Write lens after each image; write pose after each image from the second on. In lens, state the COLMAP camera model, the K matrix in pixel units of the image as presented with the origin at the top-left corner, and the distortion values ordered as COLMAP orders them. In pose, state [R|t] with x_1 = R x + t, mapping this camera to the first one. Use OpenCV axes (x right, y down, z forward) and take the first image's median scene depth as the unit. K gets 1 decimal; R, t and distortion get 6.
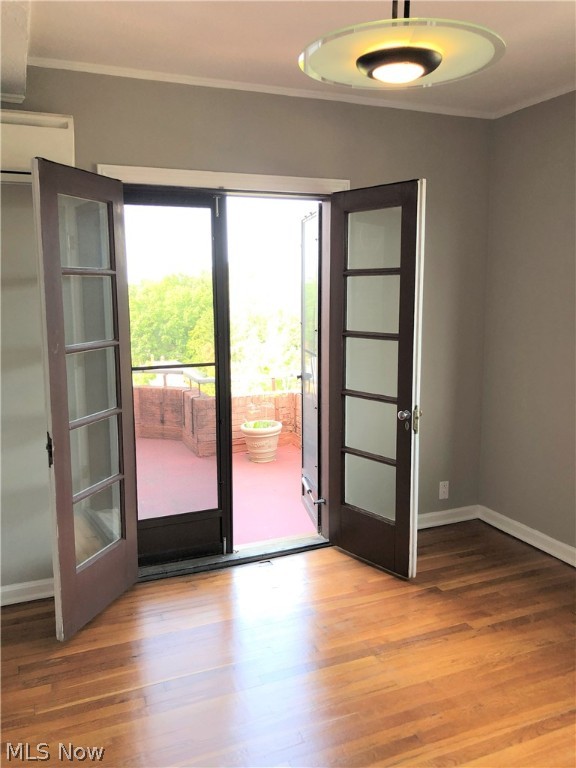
lens RADIAL K [[625.2, 0, 285.5], [0, 625.2, 381.7], [0, 0, 1]] dist [0.045247, -0.020096]
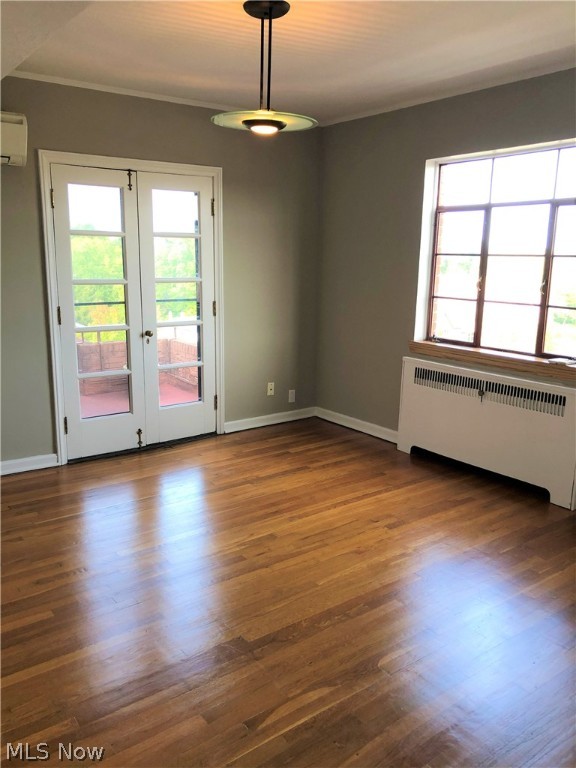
lens RADIAL K [[625.2, 0, 287.0], [0, 625.2, 386.0], [0, 0, 1]] dist [0.045247, -0.020096]
pose [[0.970481, -0.029941, 0.239311, -0.127035], [0.015285, 0.997905, 0.062863, 0.086566], [-0.240692, -0.057350, 0.968906, -0.486173]]
